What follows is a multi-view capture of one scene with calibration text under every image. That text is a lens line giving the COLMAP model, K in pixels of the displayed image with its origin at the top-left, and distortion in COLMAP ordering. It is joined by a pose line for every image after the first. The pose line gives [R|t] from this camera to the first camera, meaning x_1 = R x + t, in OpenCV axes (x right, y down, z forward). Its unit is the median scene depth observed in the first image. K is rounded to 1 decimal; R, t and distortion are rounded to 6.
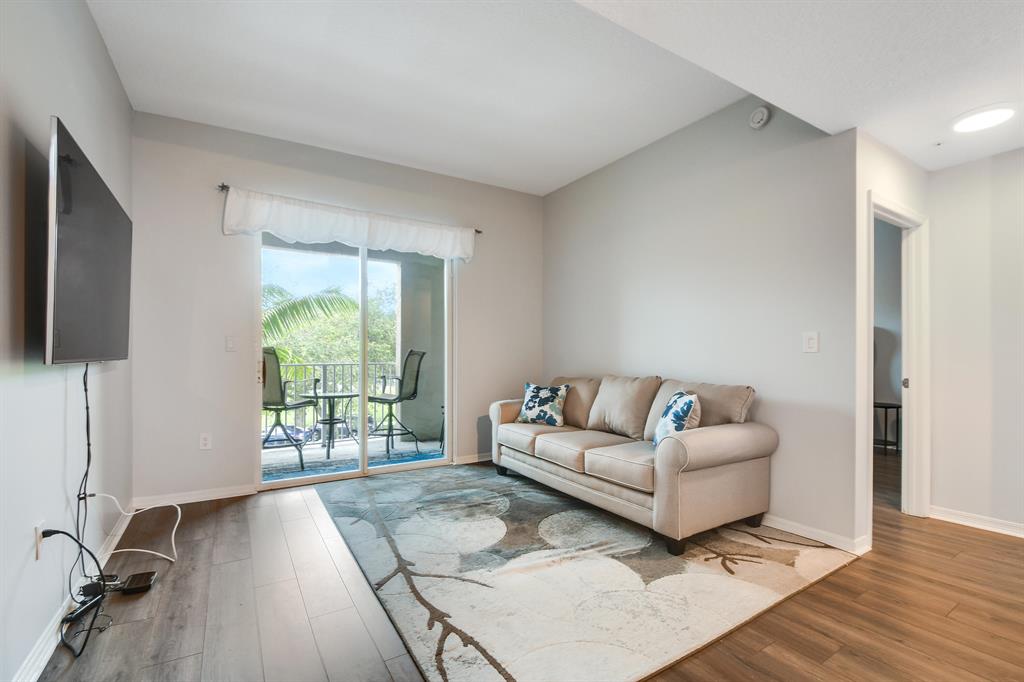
lens RADIAL K [[456.3, 0, 517.4], [0, 456.3, 353.9], [0, 0, 1]] dist [0.011472, -0.012189]
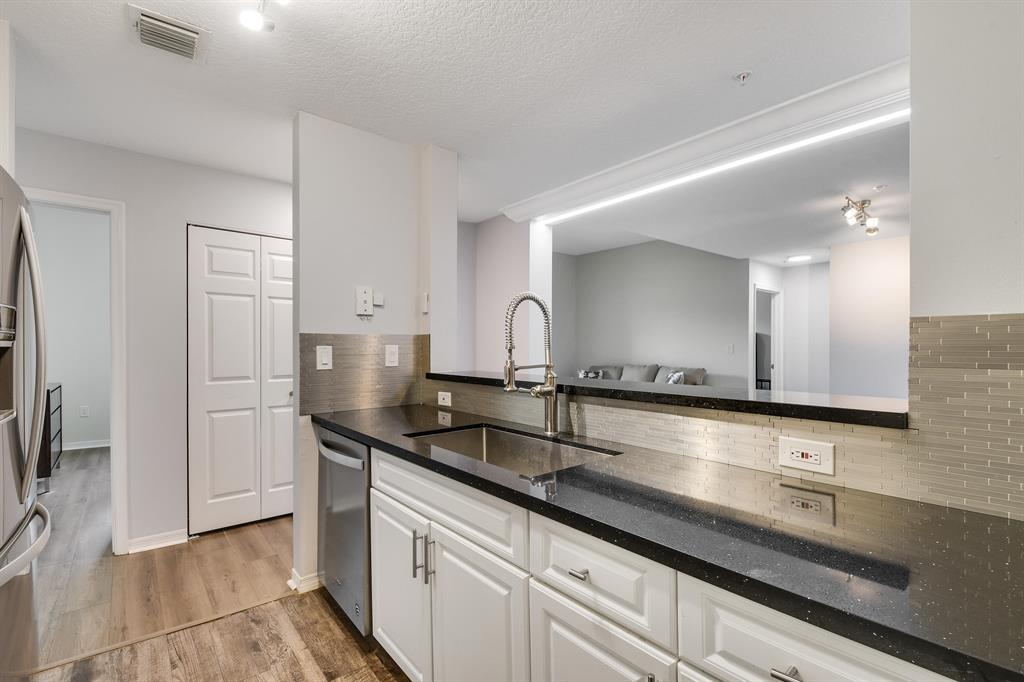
lens RADIAL K [[456.3, 0, 508.2], [0, 456.3, 345.6], [0, 0, 1]] dist [0.011472, -0.012189]
pose [[0.991550, -0.002434, 0.129706, -0.660334], [0.002819, 0.999992, -0.002784, -0.033144], [-0.129698, 0.003126, 0.991549, -0.983157]]
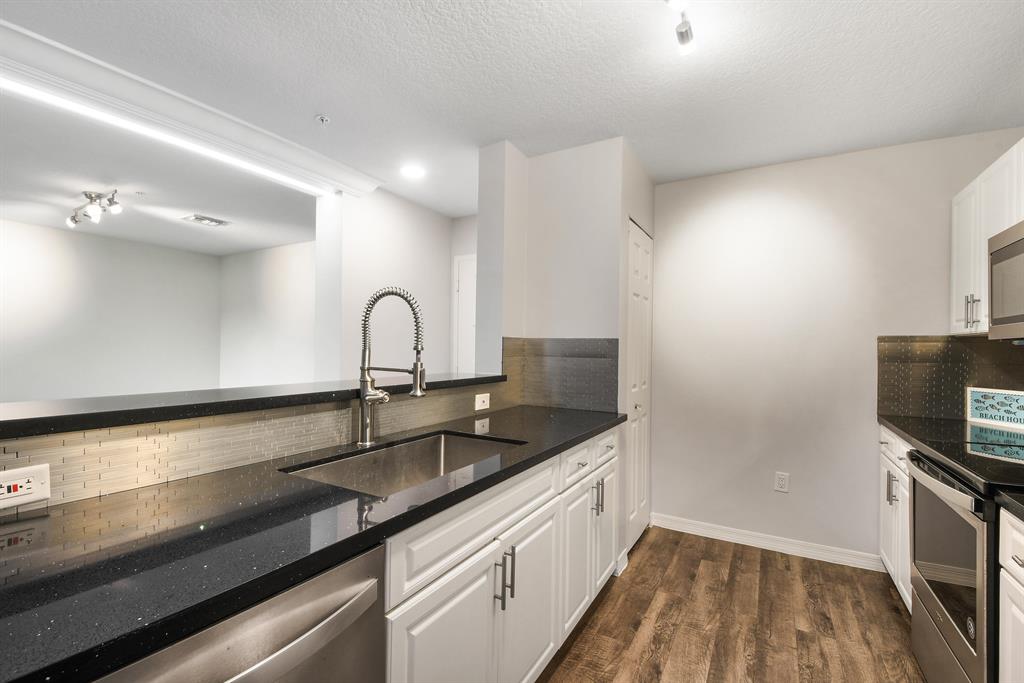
lens RADIAL K [[456.3, 0, 504.0], [0, 456.3, 340.5], [0, 0, 1]] dist [0.011472, -0.012189]
pose [[-0.456557, 0.005245, 0.889679, -1.058473], [-0.015263, 0.999789, -0.013727, -0.037367], [-0.889563, -0.019847, -0.456381, -0.330130]]
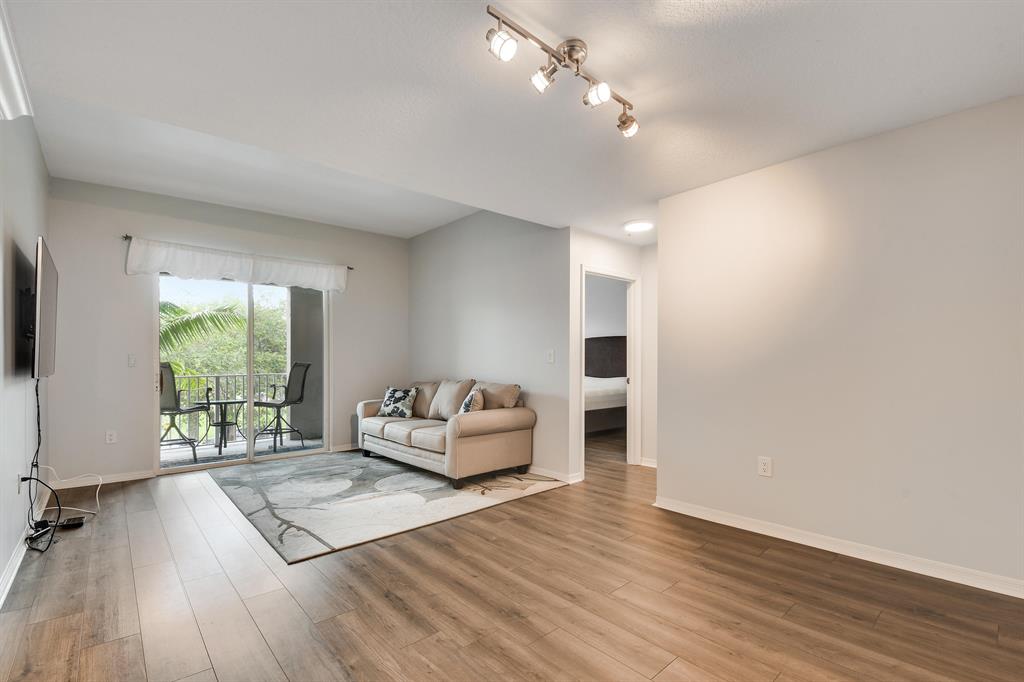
lens RADIAL K [[456.3, 0, 525.1], [0, 456.3, 359.5], [0, 0, 1]] dist [0.011472, -0.012189]
pose [[0.983166, -0.008322, 0.182527, 0.236631], [0.009762, 0.999928, -0.006993, -0.001040], [-0.182456, 0.008657, 0.983176, -0.496035]]
